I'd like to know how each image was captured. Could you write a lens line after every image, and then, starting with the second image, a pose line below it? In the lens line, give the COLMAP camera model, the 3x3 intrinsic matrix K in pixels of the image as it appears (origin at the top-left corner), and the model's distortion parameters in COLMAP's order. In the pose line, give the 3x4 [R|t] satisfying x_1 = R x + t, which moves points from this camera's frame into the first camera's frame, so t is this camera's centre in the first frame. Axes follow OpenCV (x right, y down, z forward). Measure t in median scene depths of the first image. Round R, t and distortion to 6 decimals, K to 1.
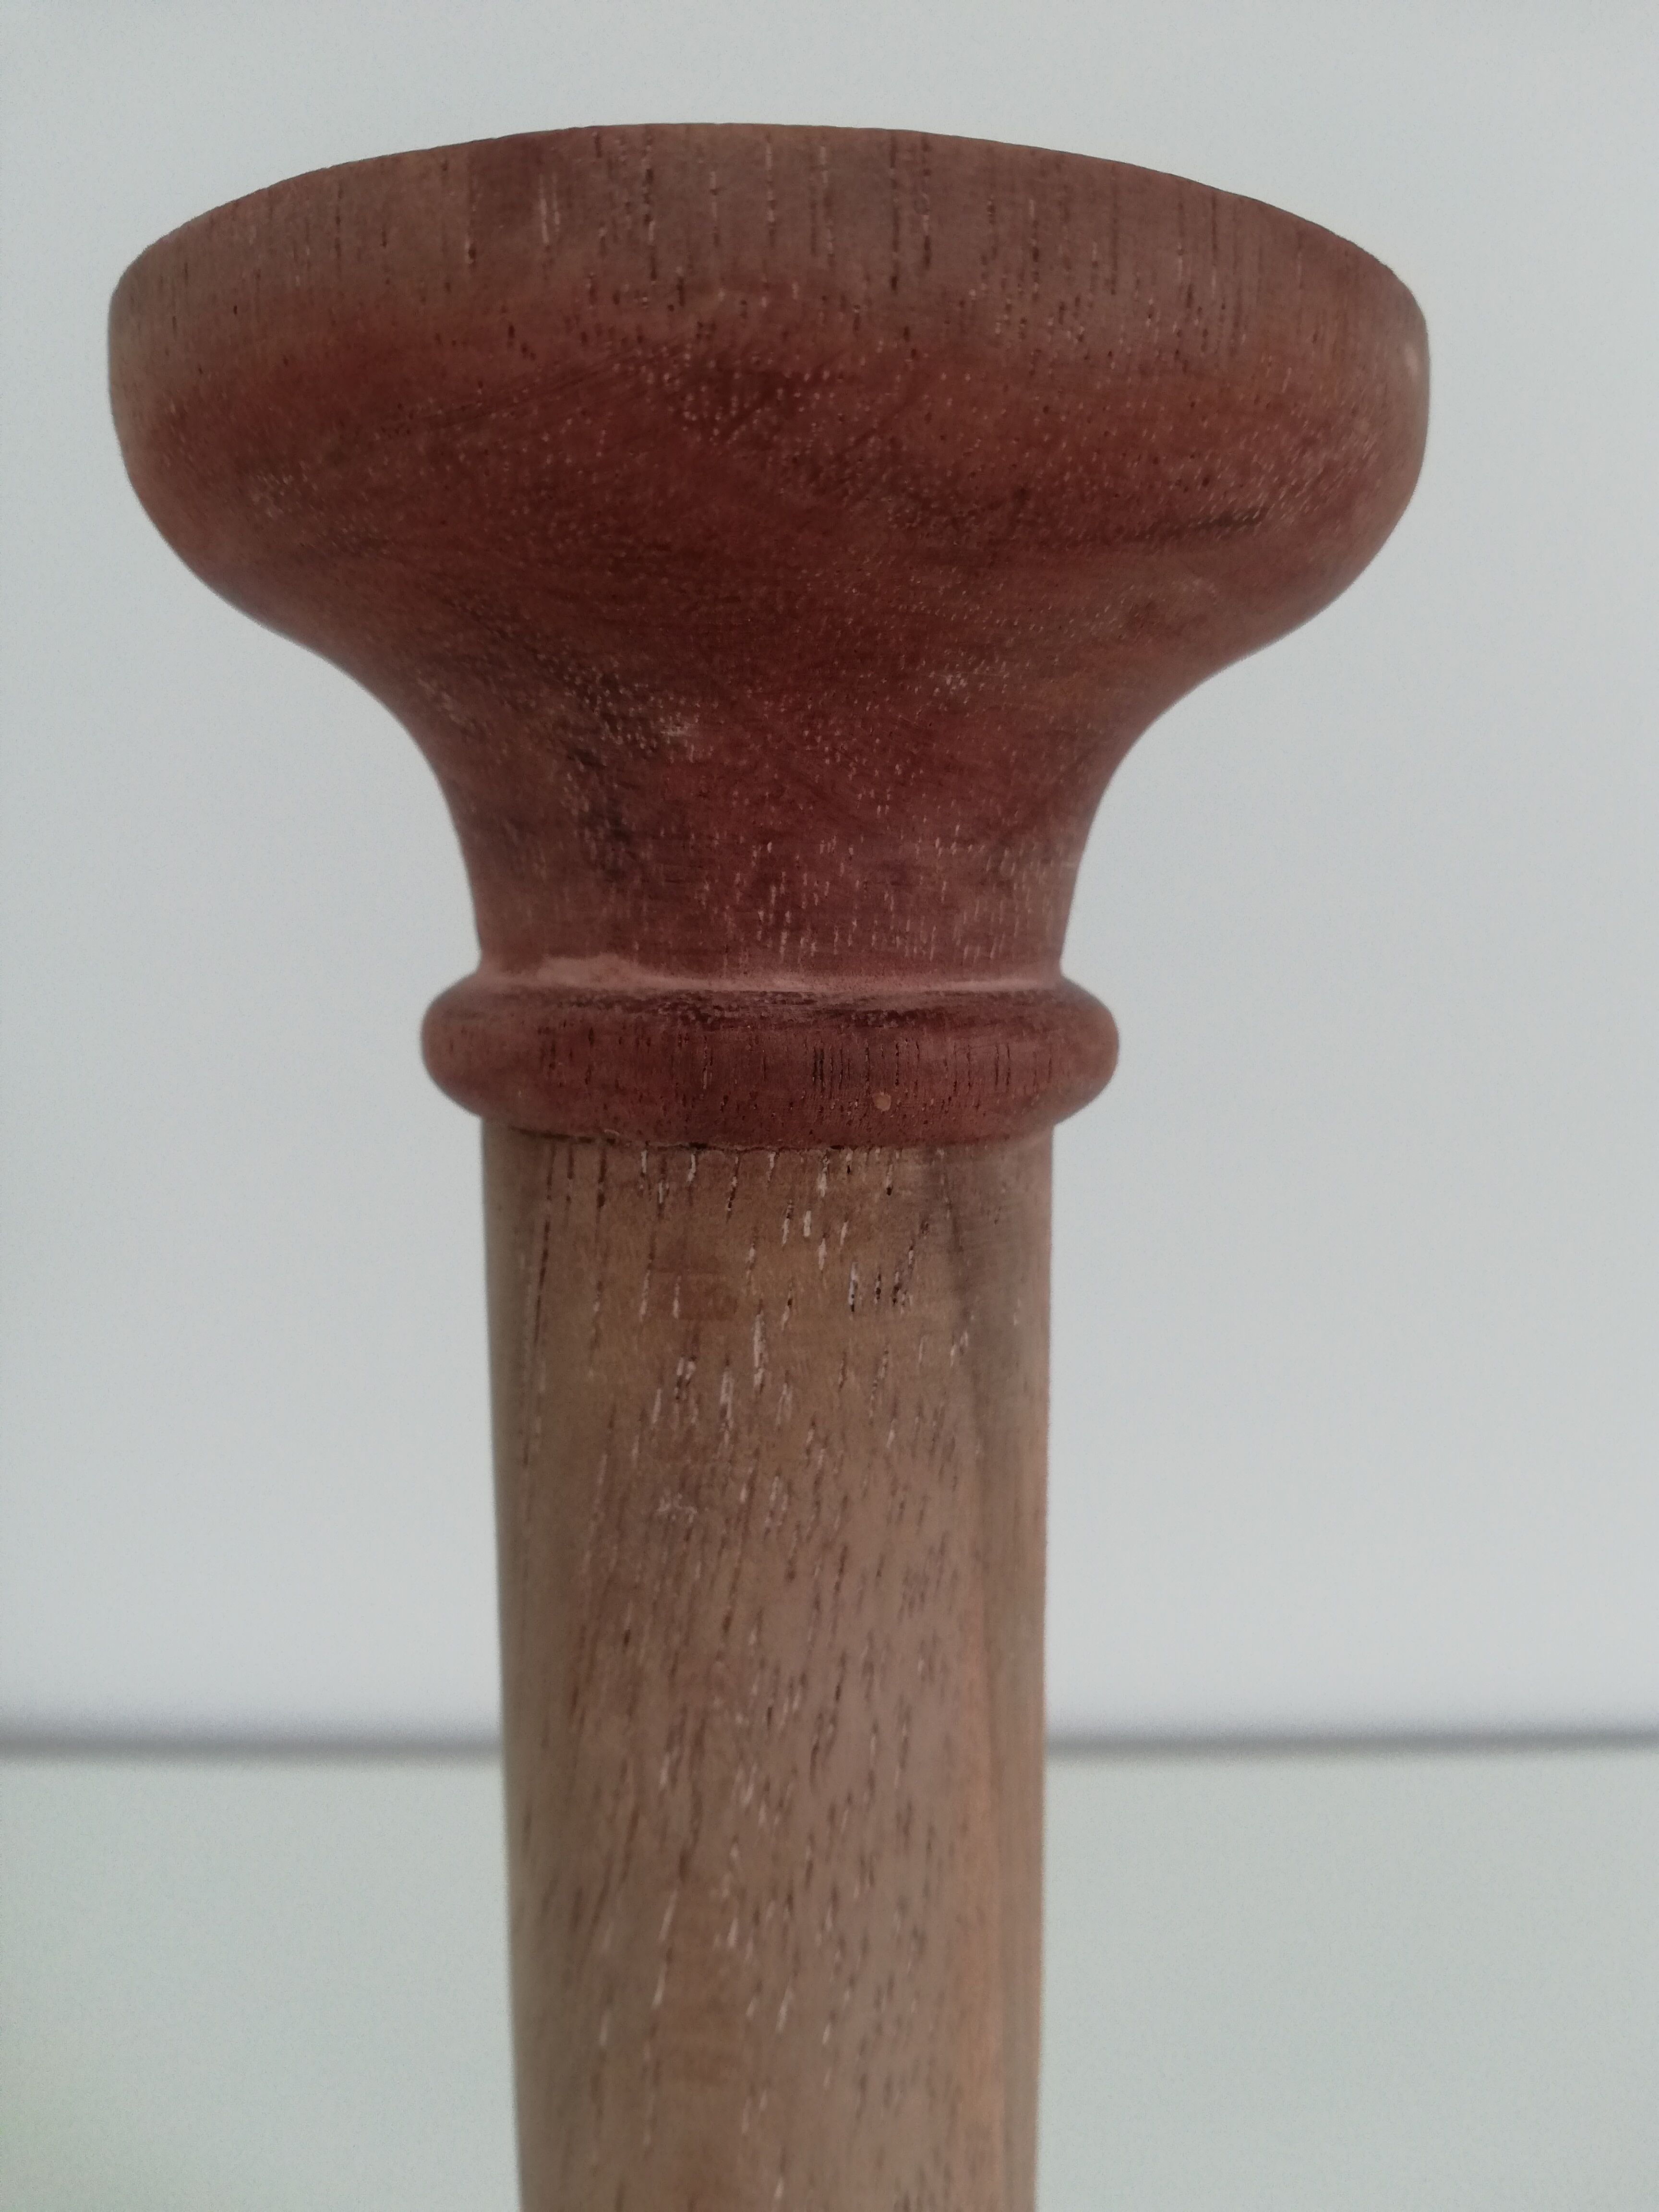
lens RADIAL K [[1757.5, 0, 829.5], [0, 1757.5, 1106.0], [0, 0, 1]] dist [0.089597, -0.253402]
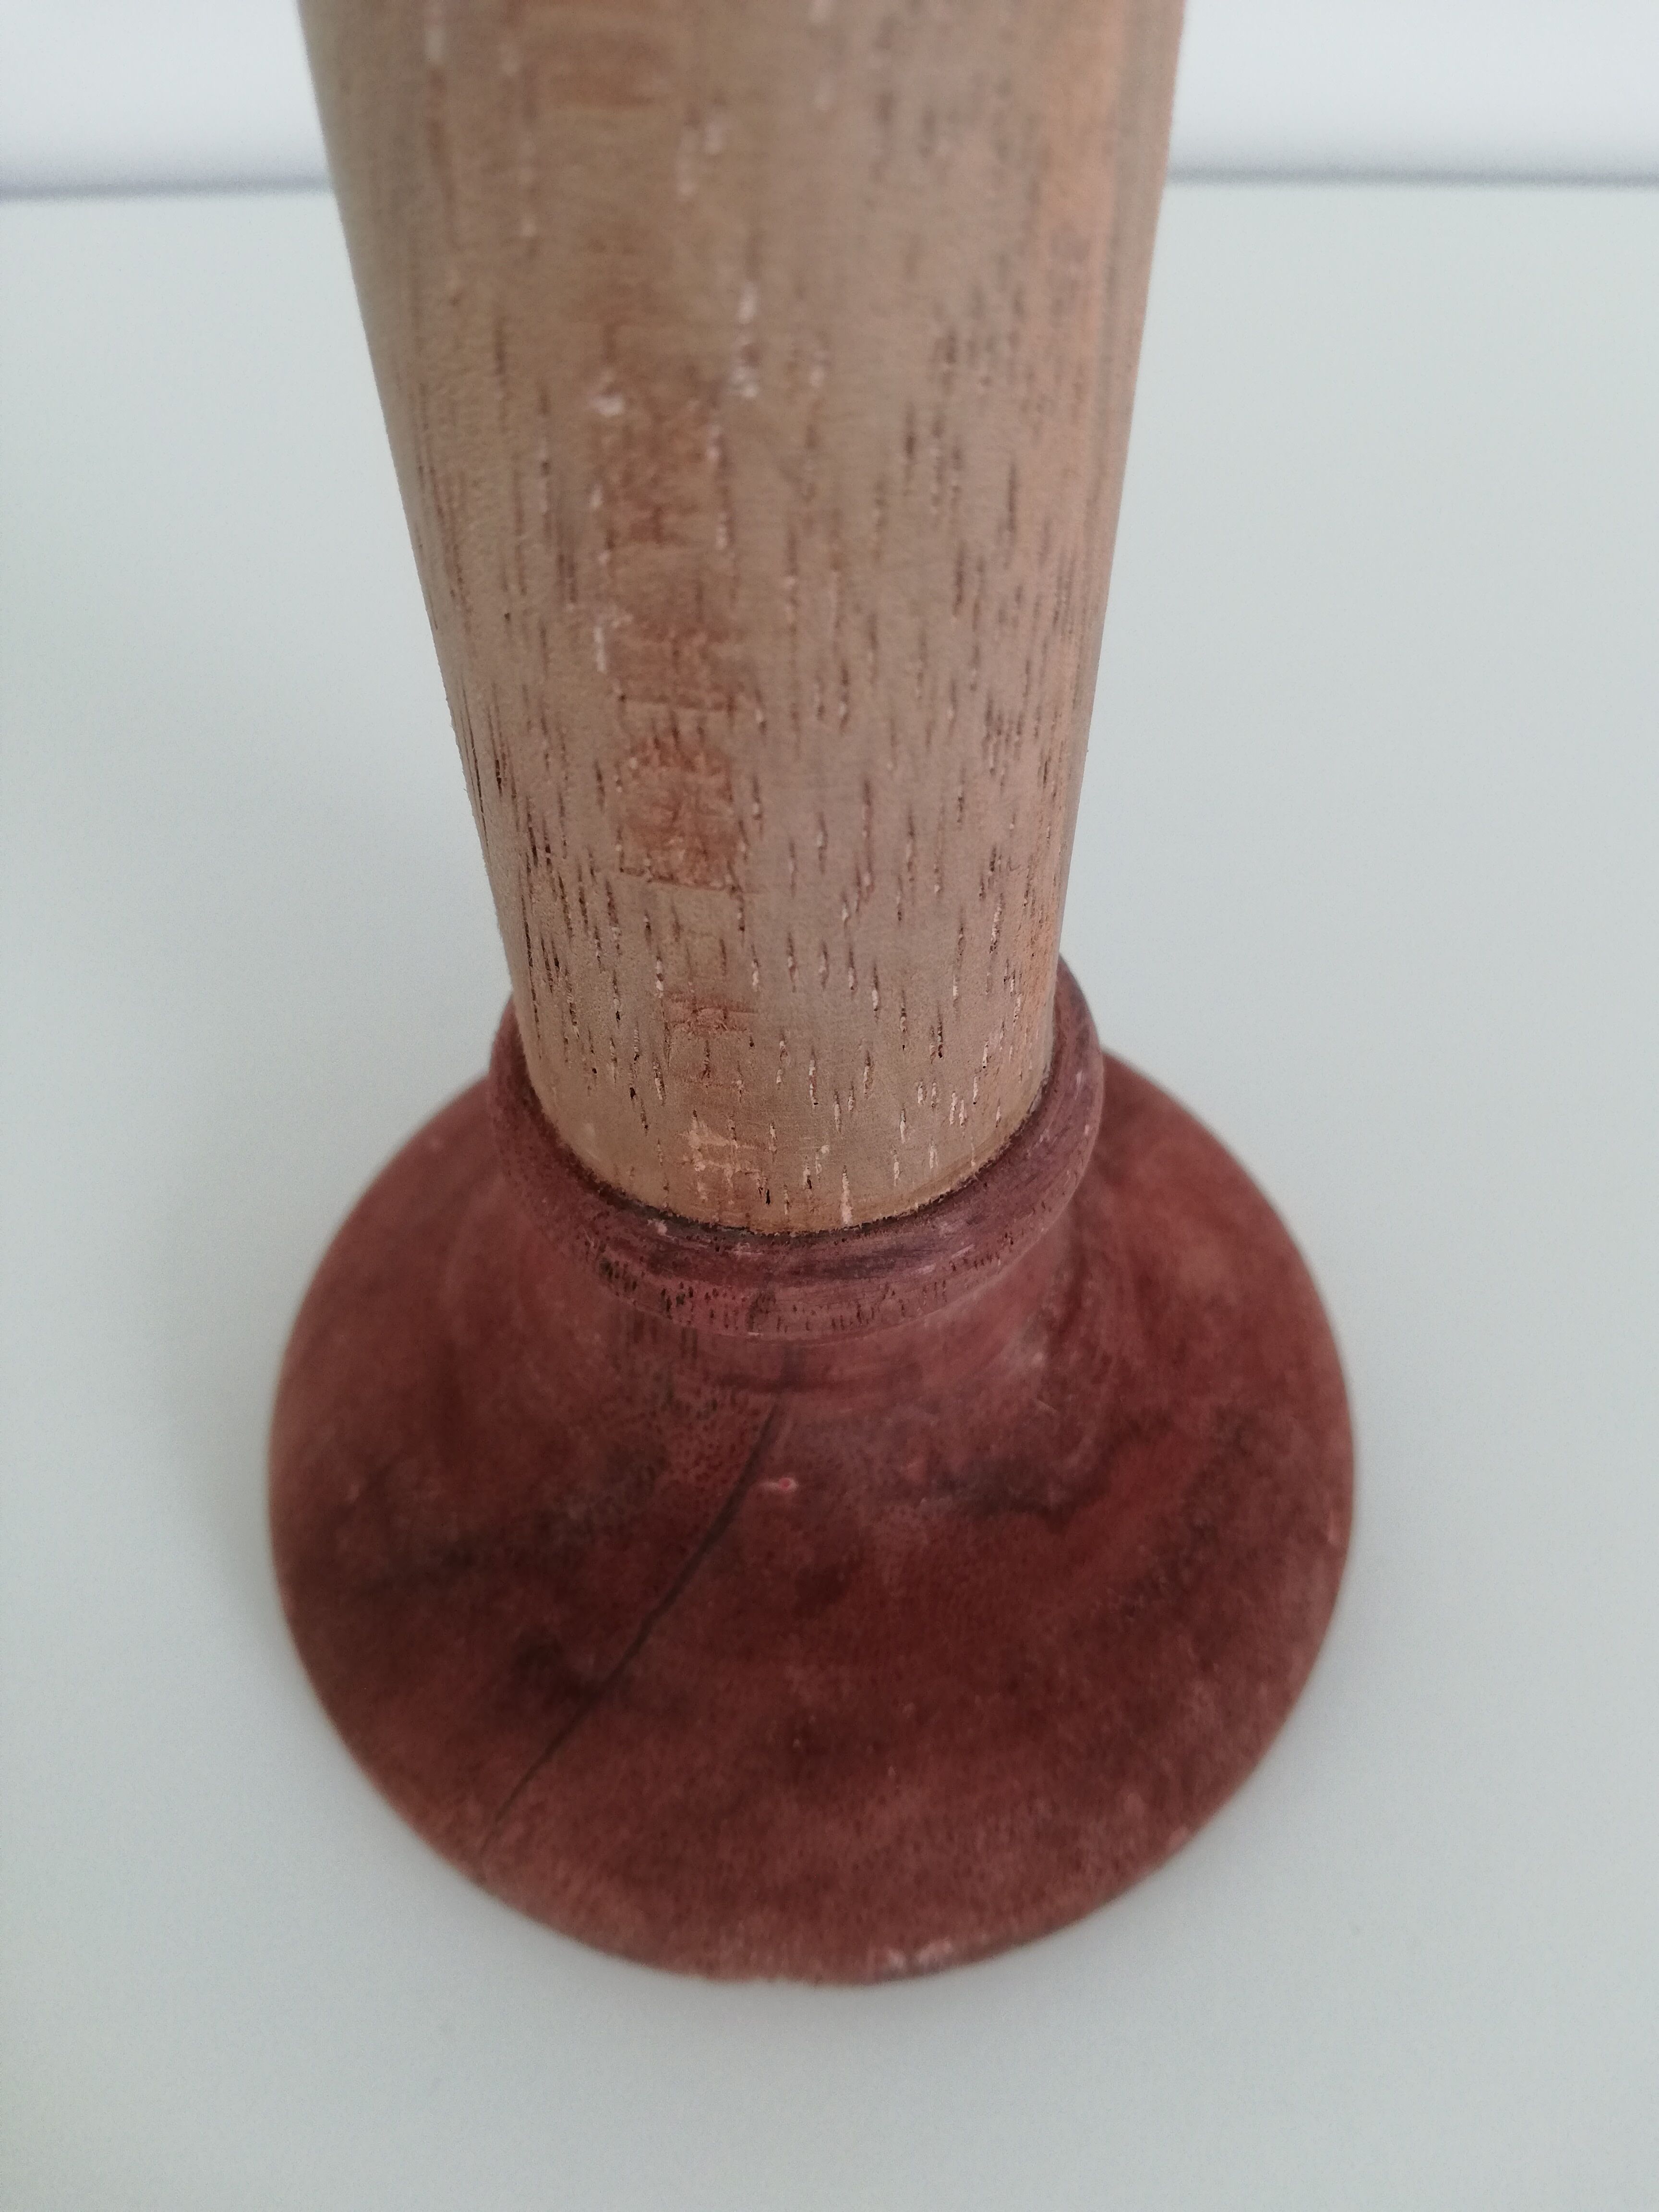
lens RADIAL K [[1757.5, 0, 829.5], [0, 1757.5, 1106.0], [0, 0, 1]] dist [0.089597, -0.253402]
pose [[0.999955, 0.001658, -0.009317, 0.006712], [0.005216, 0.724862, 0.688874, 0.419228], [0.007895, -0.688892, 0.724821, 0.378817]]
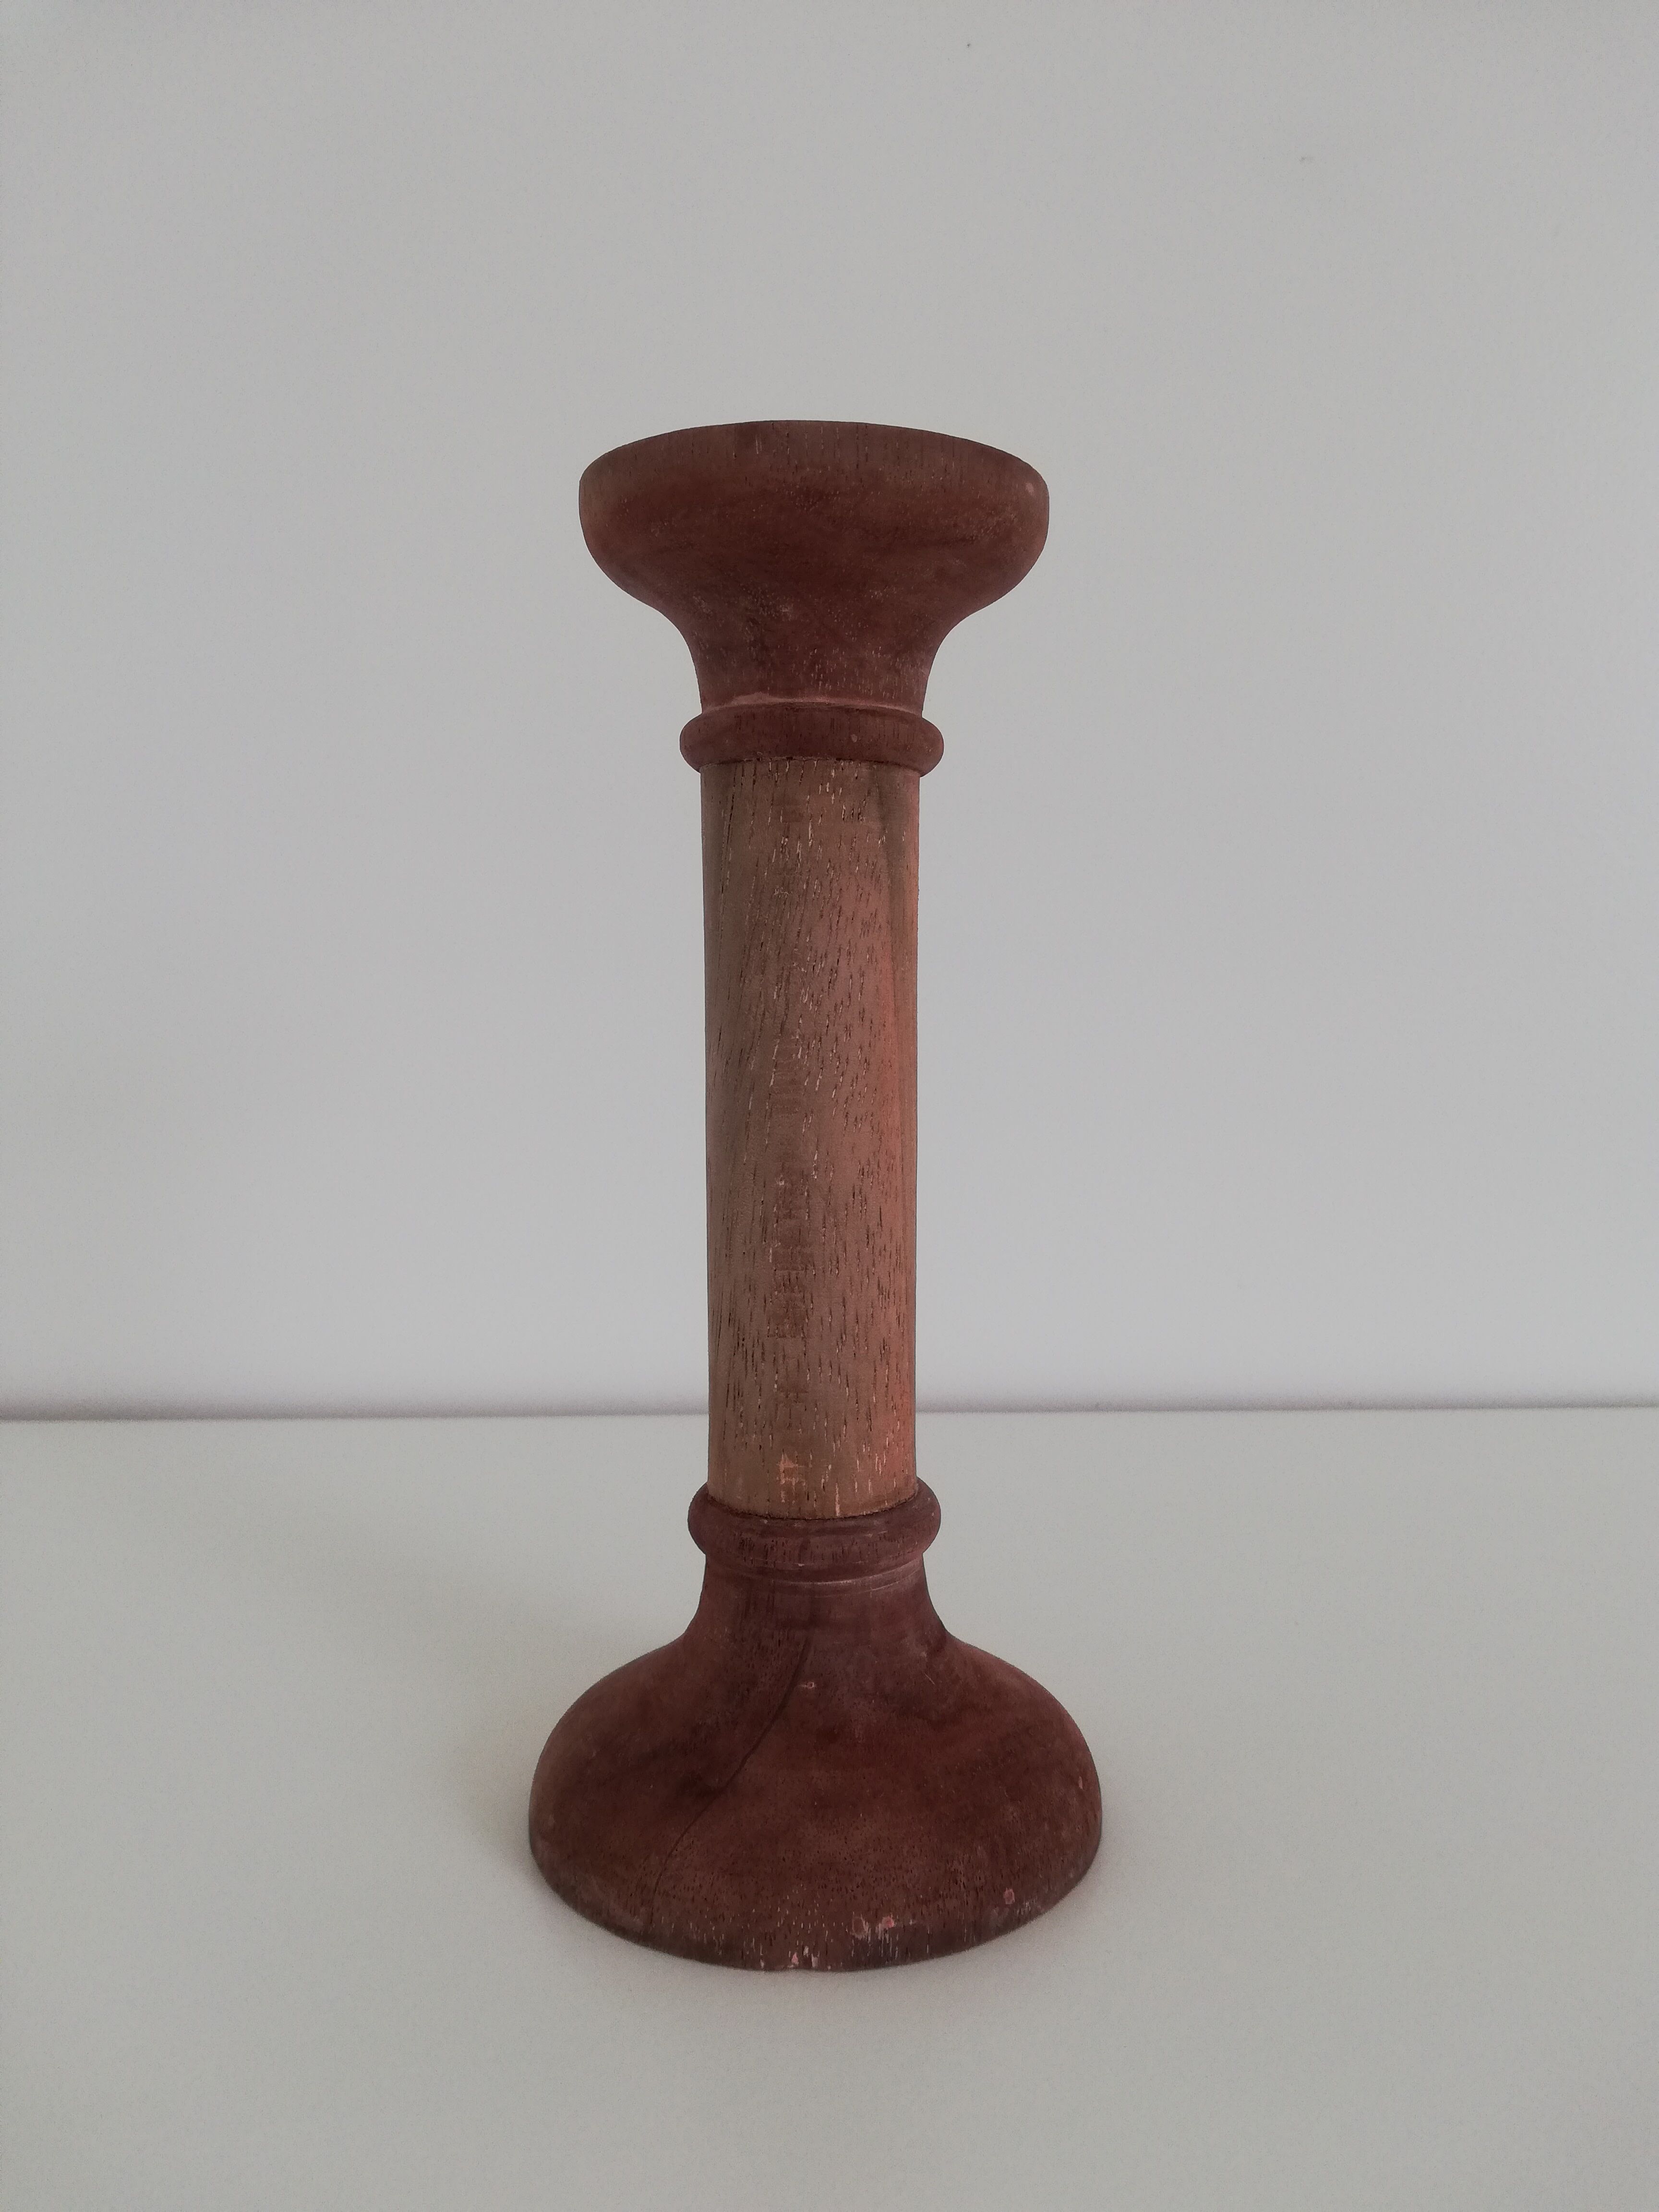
lens RADIAL K [[1681.9, 0, 829.5], [0, 1681.9, 1106.0], [0, 0, 1]] dist [0.069256, -0.003840]
pose [[0.999907, 0.001687, 0.013559, -0.045511], [-0.001092, 0.999041, -0.043767, 0.695163], [-0.013620, 0.043748, 0.998950, -1.688935]]
